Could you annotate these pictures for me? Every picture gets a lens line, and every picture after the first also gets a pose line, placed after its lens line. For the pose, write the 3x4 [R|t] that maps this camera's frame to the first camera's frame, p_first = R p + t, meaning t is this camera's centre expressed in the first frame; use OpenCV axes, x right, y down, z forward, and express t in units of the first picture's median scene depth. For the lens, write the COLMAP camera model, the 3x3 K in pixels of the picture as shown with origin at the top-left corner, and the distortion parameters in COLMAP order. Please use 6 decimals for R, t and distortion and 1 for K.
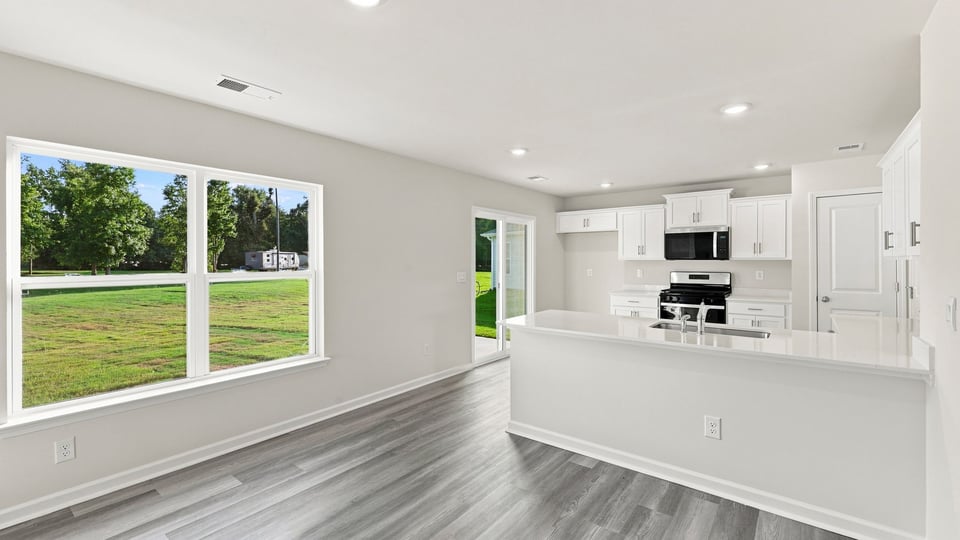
lens RADIAL K [[414.3, 0, 468.0], [0, 414.3, 265.9], [0, 0, 1]] dist [0.007692, -0.001242]
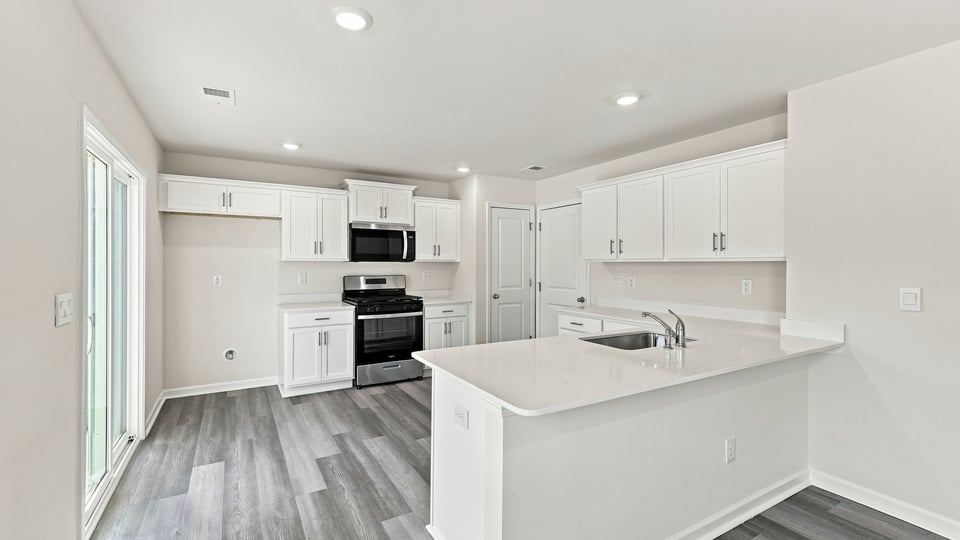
lens RADIAL K [[414.3, 0, 476.5], [0, 414.3, 267.1], [0, 0, 1]] dist [0.007692, -0.001242]
pose [[0.353458, -0.003962, 0.935442, -0.203714], [0.009532, 0.999954, 0.000633, -0.001370], [-0.935402, 0.008693, 0.353480, 0.556240]]
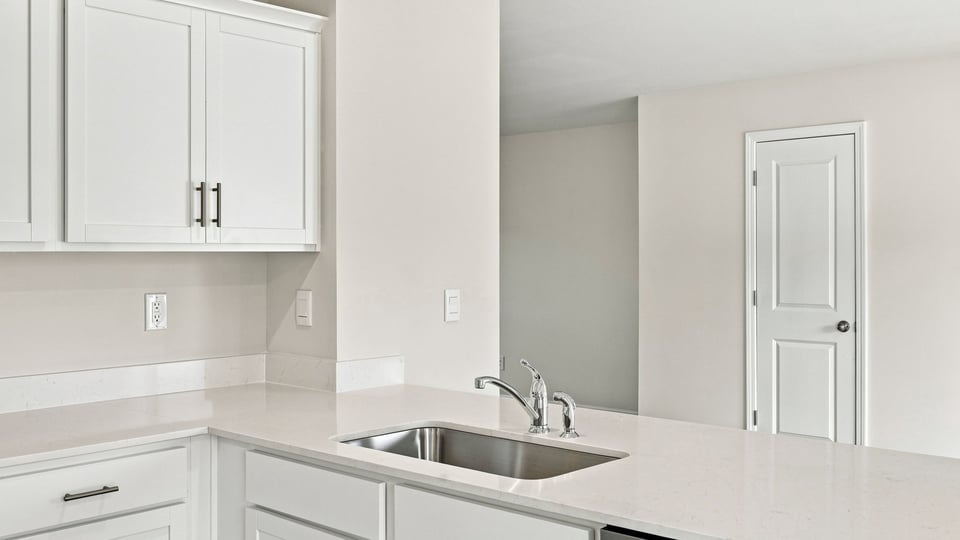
lens RADIAL K [[943.4, 0, 479.7], [0, 943.4, 271.6], [0, 0, 1]] dist [-0.021975, 0.000000]
pose [[-0.998152, 0.002444, 0.060717, 0.289867], [0.004326, 0.999513, 0.030893, -0.009617], [-0.060612, 0.031098, -0.997677, 0.982739]]
